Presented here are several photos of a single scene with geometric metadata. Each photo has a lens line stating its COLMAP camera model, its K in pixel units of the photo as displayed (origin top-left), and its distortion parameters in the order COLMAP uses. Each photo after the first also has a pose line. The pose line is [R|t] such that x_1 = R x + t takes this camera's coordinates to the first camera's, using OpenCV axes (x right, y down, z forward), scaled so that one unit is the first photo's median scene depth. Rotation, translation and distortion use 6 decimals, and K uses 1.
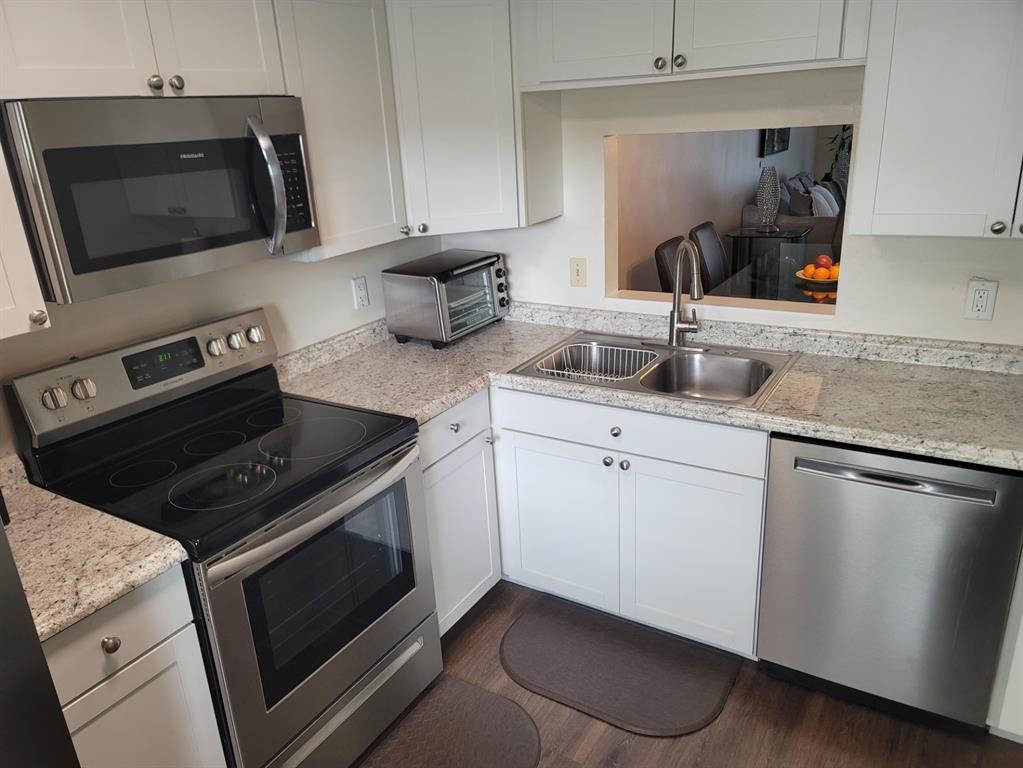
lens RADIAL K [[763.8, 0, 509.9], [0, 763.8, 387.2], [0, 0, 1]] dist [0.039065, -0.000891]
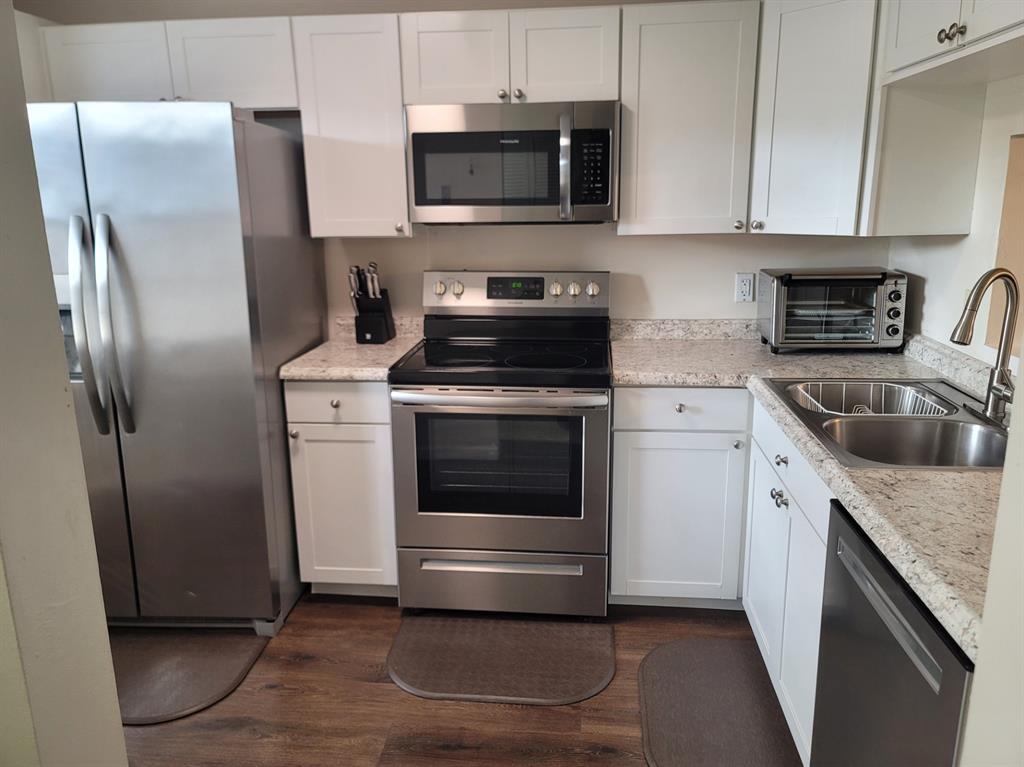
lens RADIAL K [[758.1, 0, 512.0], [0, 758.1, 368.9], [0, 0, 1]] dist [0.043060, -0.003959]
pose [[0.447901, 0.247098, -0.859260, 0.785403], [-0.315286, 0.942965, 0.106822, -0.039125], [0.836648, 0.223067, 0.500262, 0.308868]]
